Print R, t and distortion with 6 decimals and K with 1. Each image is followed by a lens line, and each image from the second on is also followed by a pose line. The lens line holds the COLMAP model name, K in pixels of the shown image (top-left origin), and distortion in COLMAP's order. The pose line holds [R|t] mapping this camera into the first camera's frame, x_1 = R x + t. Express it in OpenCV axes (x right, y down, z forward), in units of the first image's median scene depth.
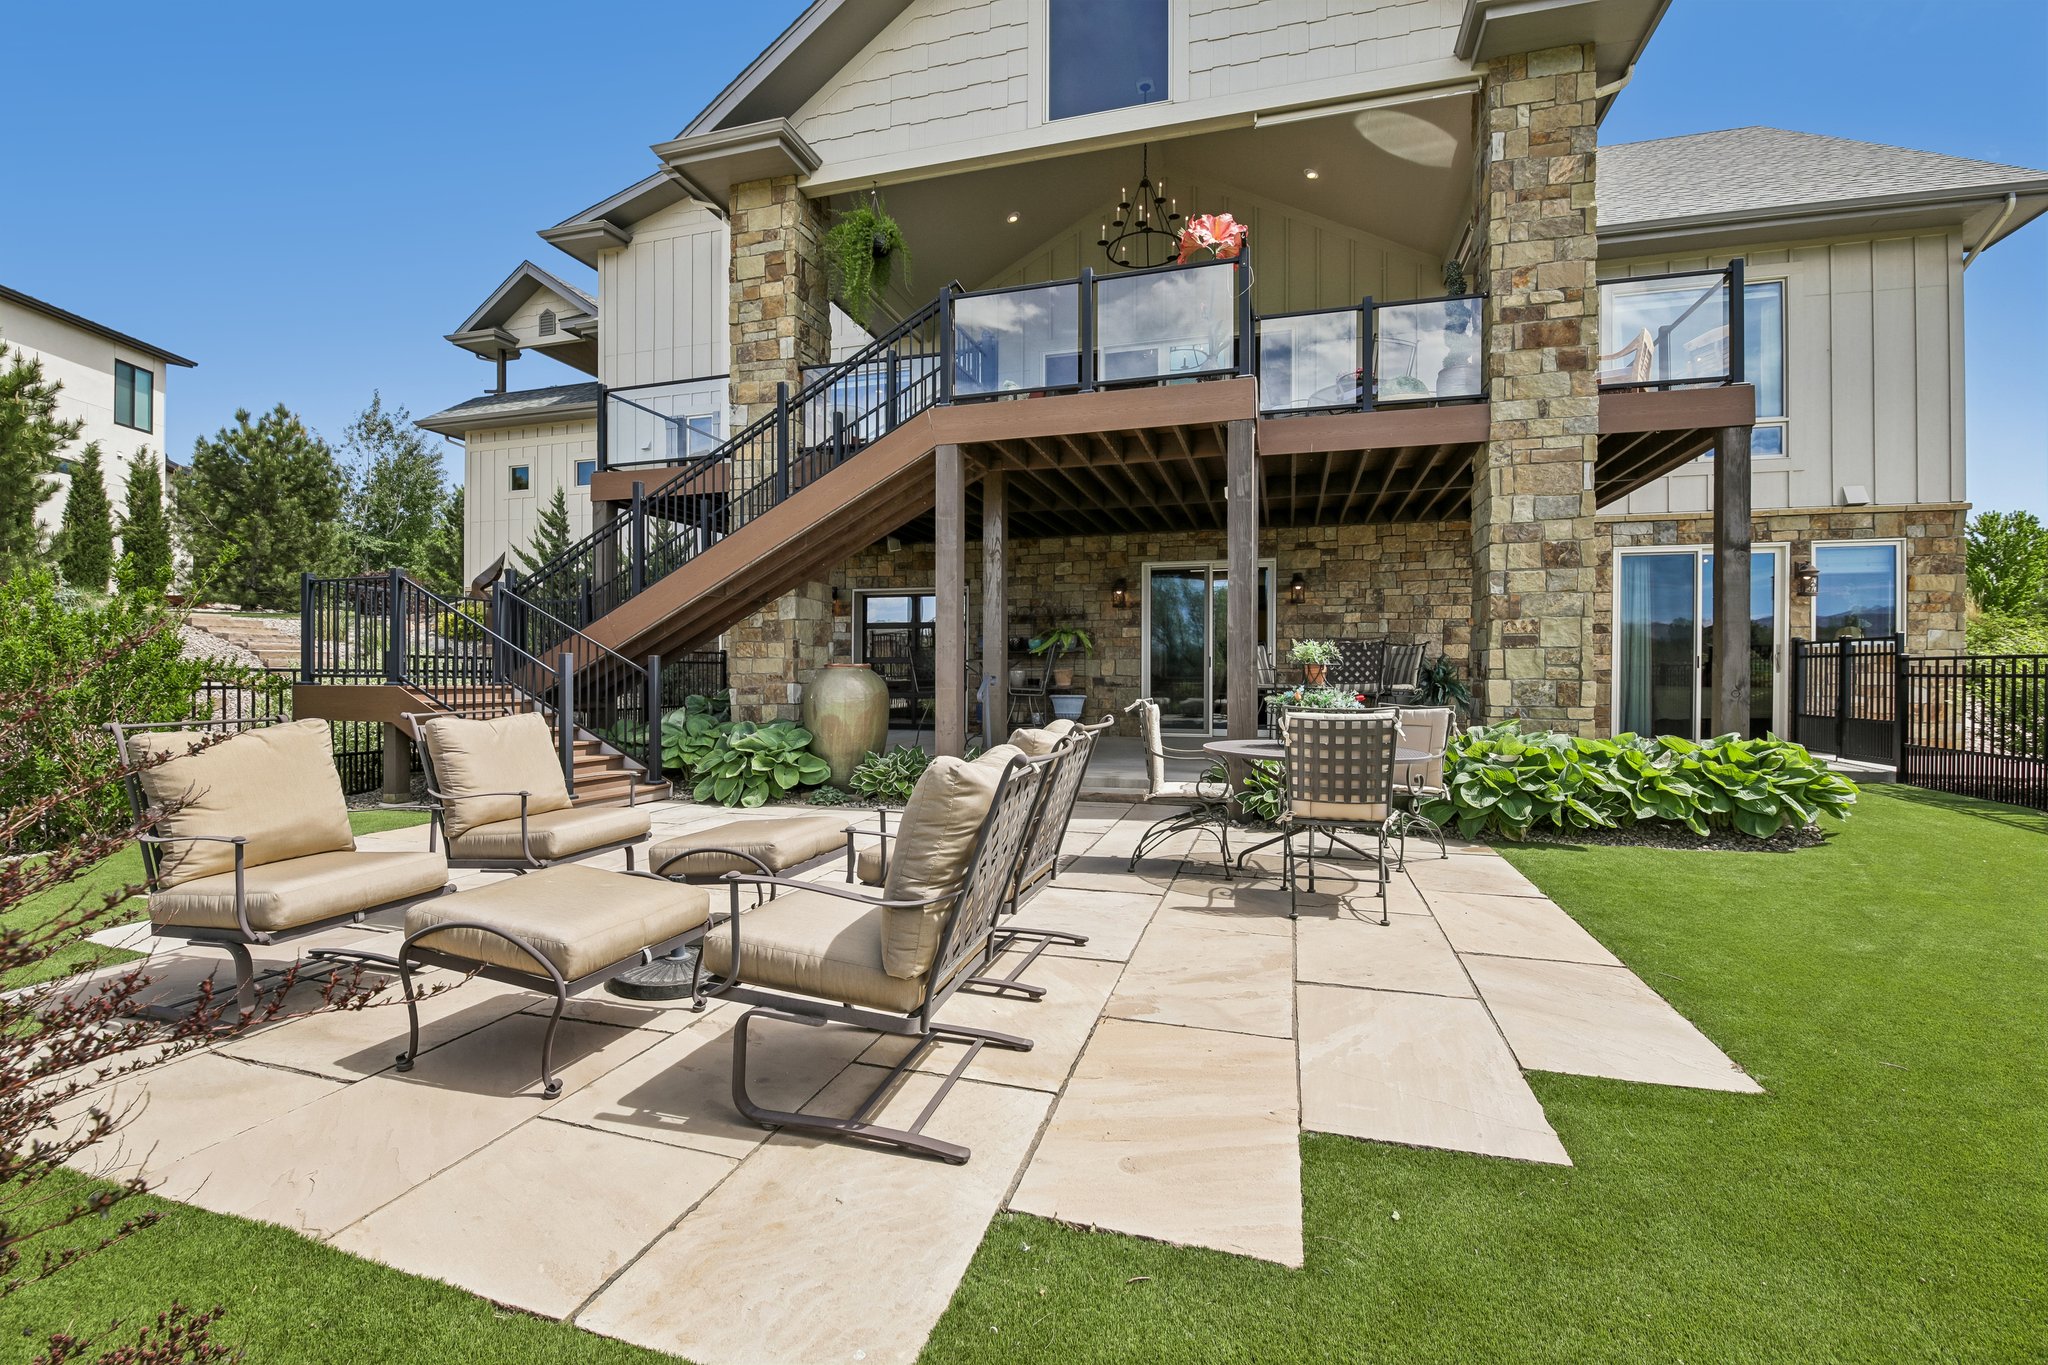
lens RADIAL K [[883.6, 0, 987.8], [0, 883.6, 632.8], [0, 0, 1]] dist [-0.001487, -0.005818]
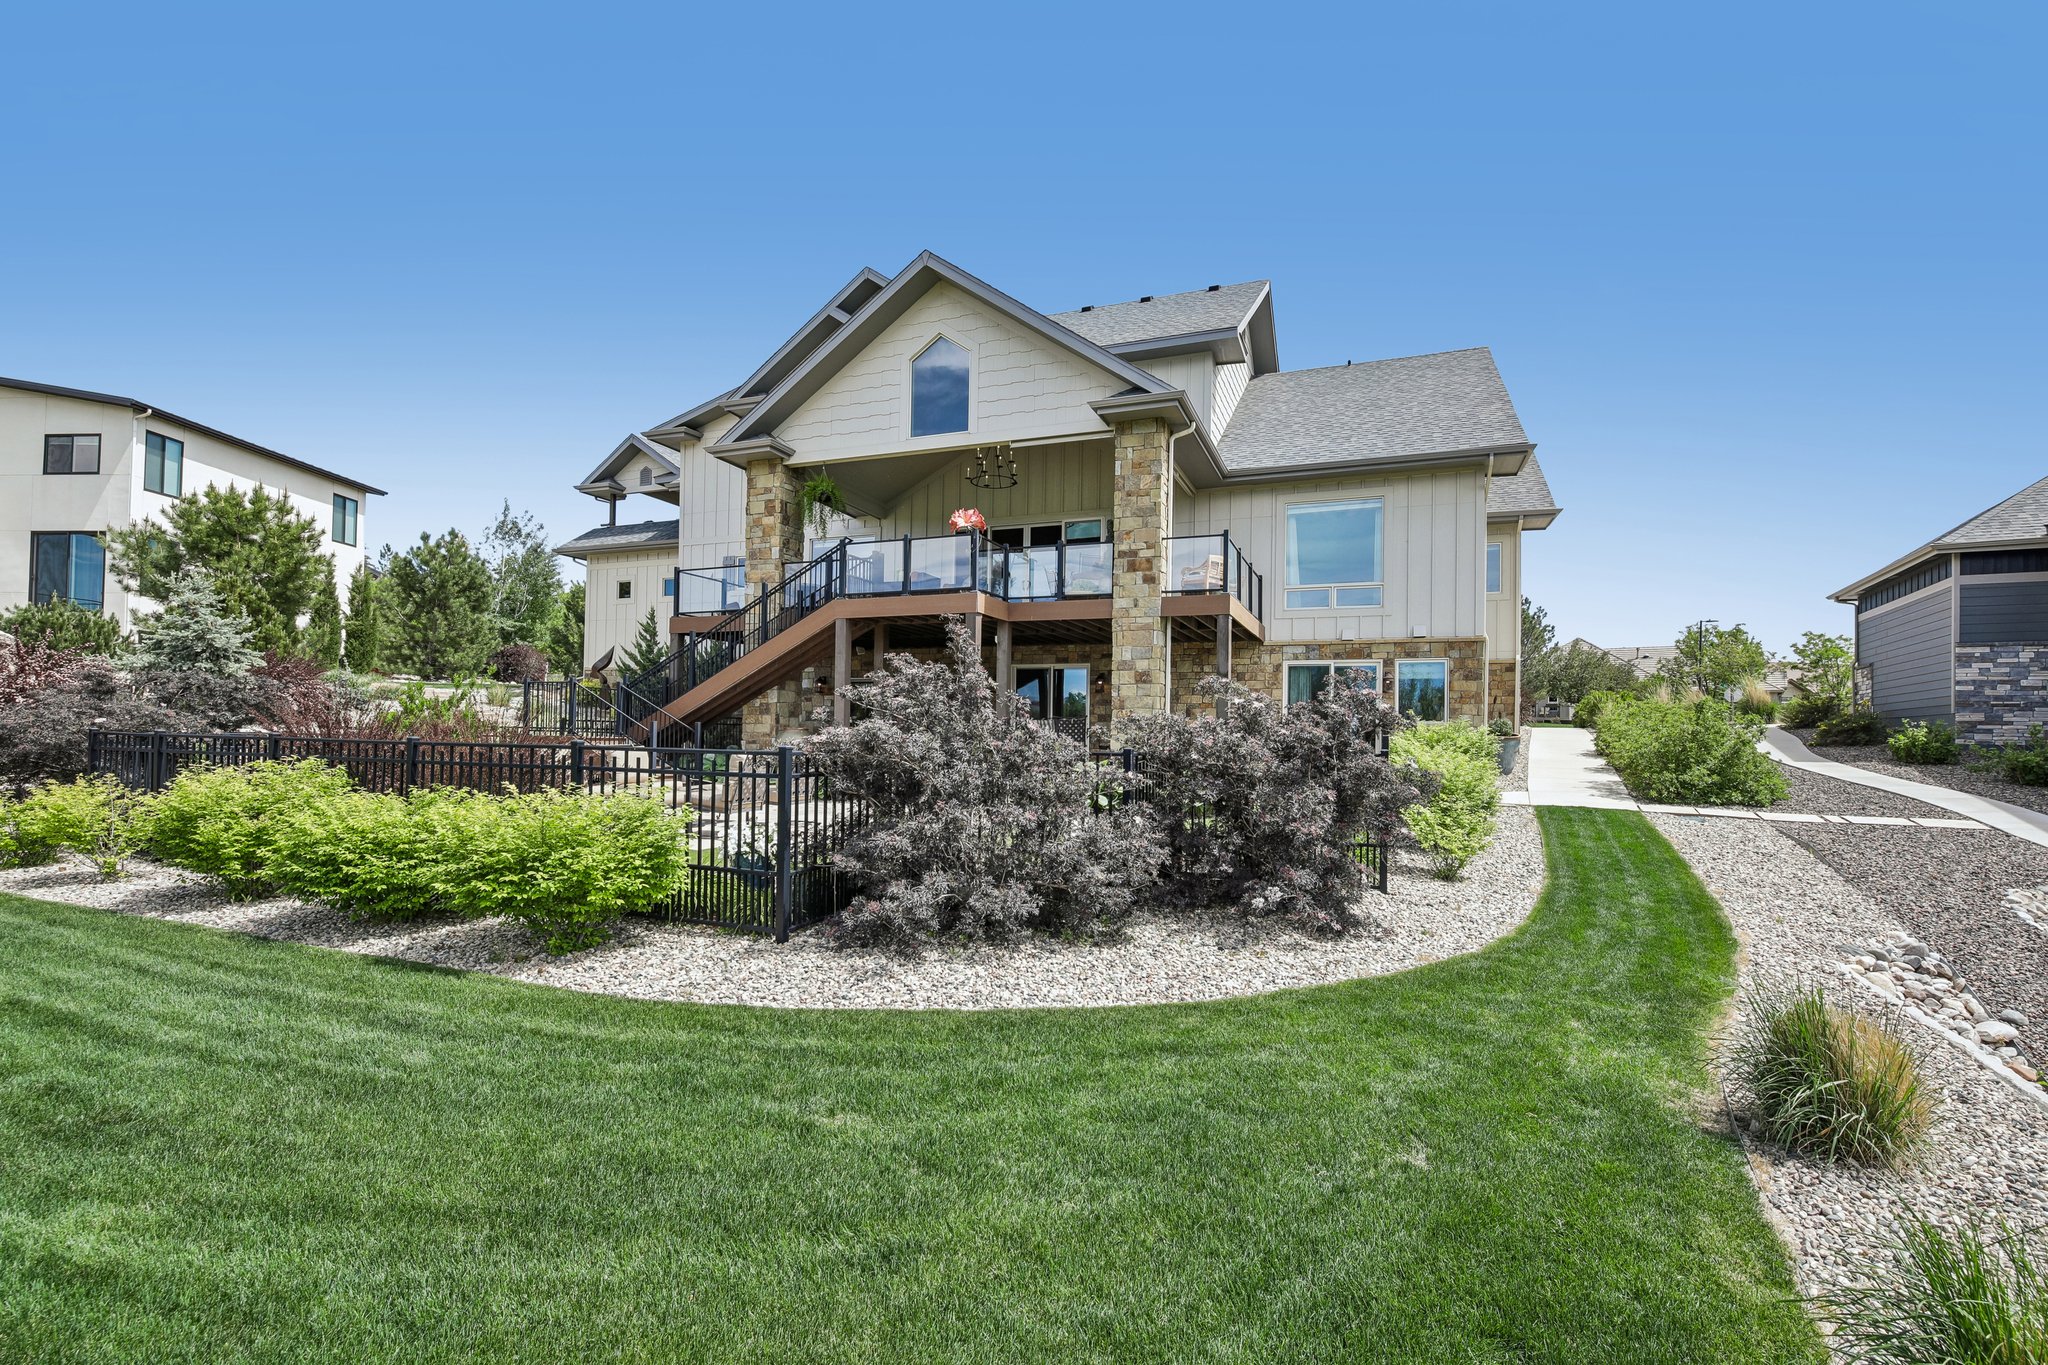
lens RADIAL K [[883.6, 0, 994.1], [0, 883.6, 663.9], [0, 0, 1]] dist [-0.001487, -0.005818]
pose [[0.996888, 0.005924, -0.078611, 0.325891], [-0.008583, 0.999401, -0.033538, -0.033503], [0.078365, 0.034108, 0.996341, -0.683363]]
